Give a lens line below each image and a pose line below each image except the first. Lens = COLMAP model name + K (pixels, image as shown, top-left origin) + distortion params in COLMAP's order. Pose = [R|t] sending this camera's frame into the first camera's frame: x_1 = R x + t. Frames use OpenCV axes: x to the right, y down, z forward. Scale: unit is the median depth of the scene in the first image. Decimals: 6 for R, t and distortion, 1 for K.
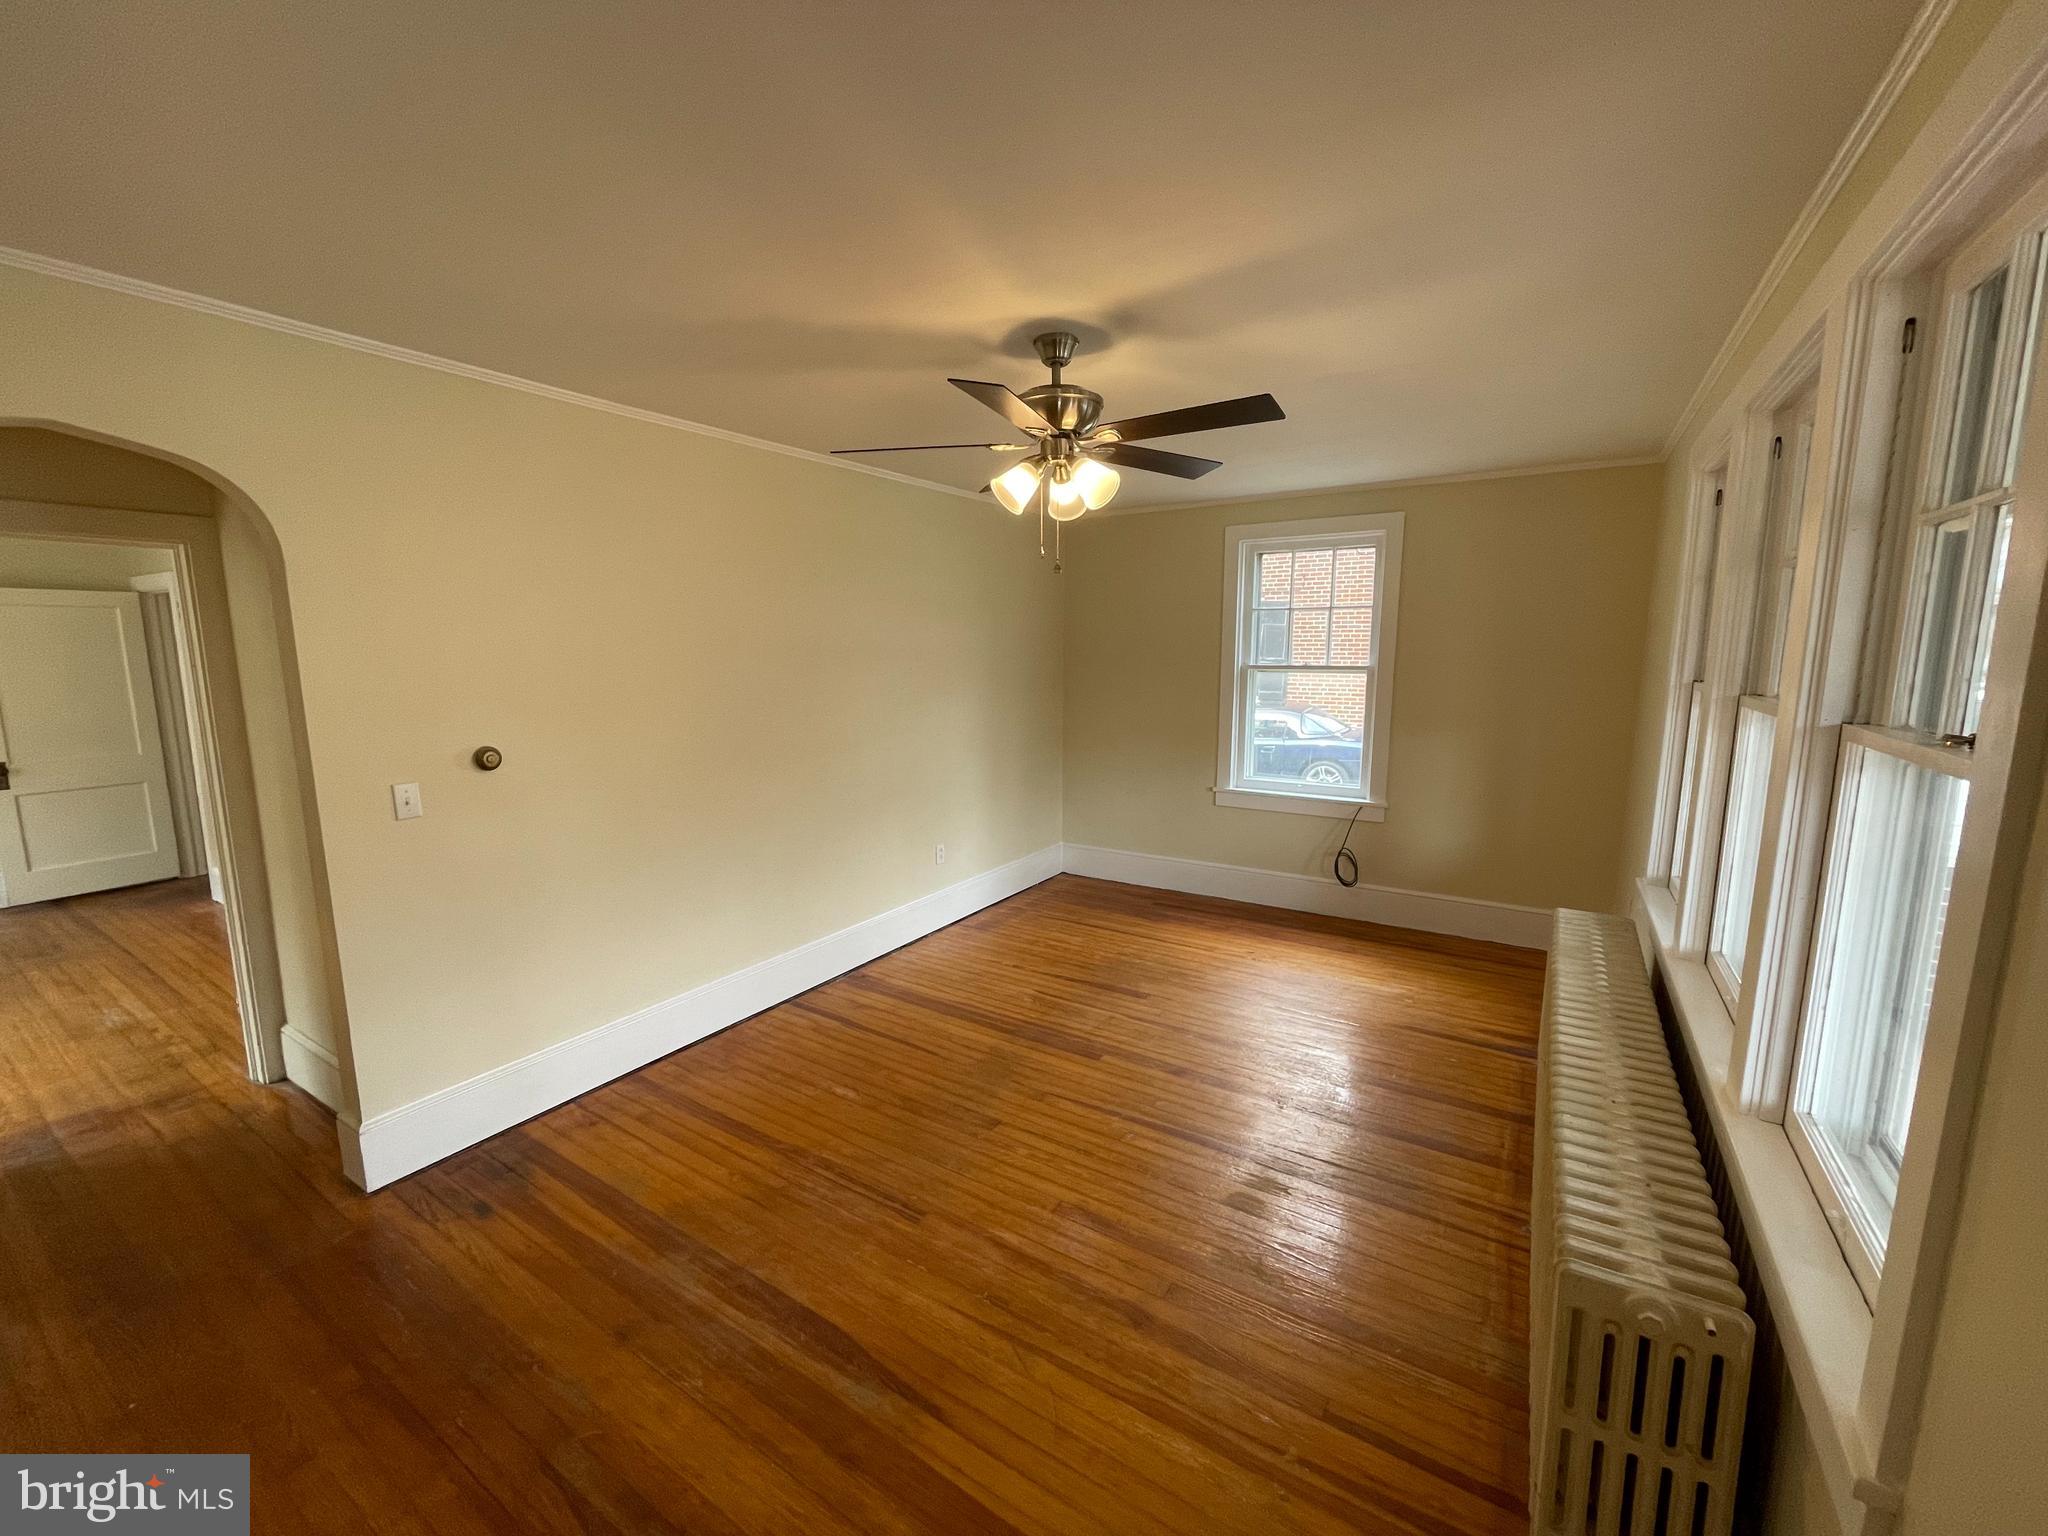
lens RADIAL K [[823.9, 0, 1026.3], [0, 823.9, 764.4], [0, 0, 1]] dist [0.001467, -0.000569]
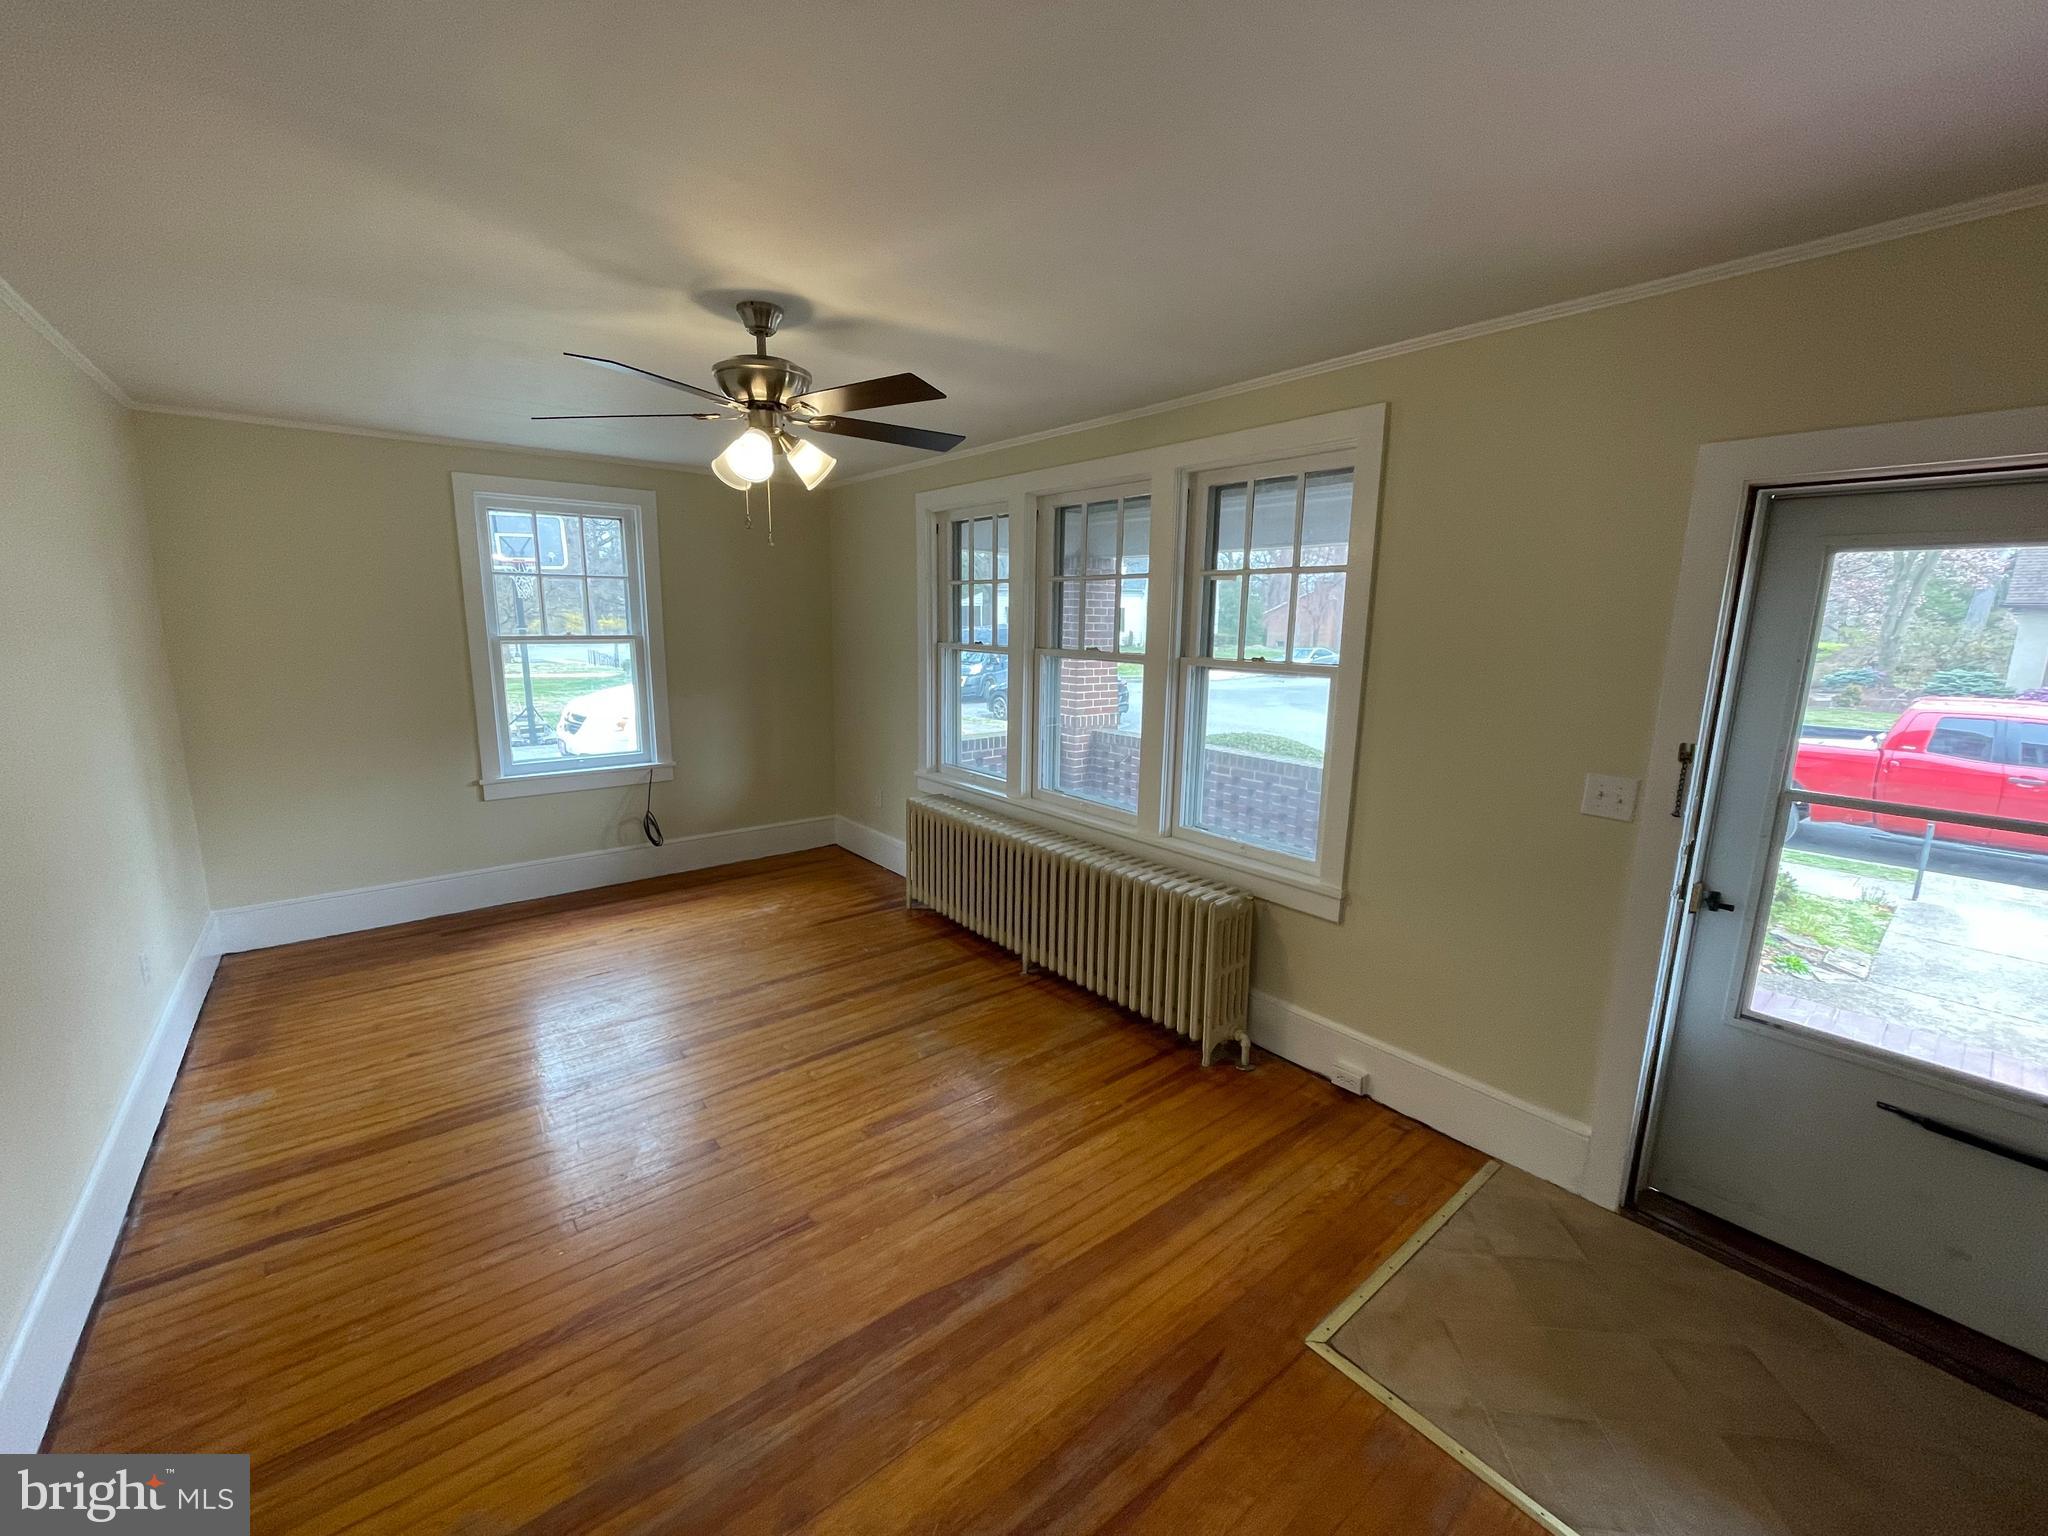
lens RADIAL K [[823.9, 0, 1020.0], [0, 823.9, 764.4], [0, 0, 1]] dist [0.001467, -0.000569]
pose [[0.318083, -0.159966, 0.934470, -0.451393], [0.122797, 0.984311, 0.126699, -0.032374], [-0.940077, 0.074450, 0.332736, 0.217023]]
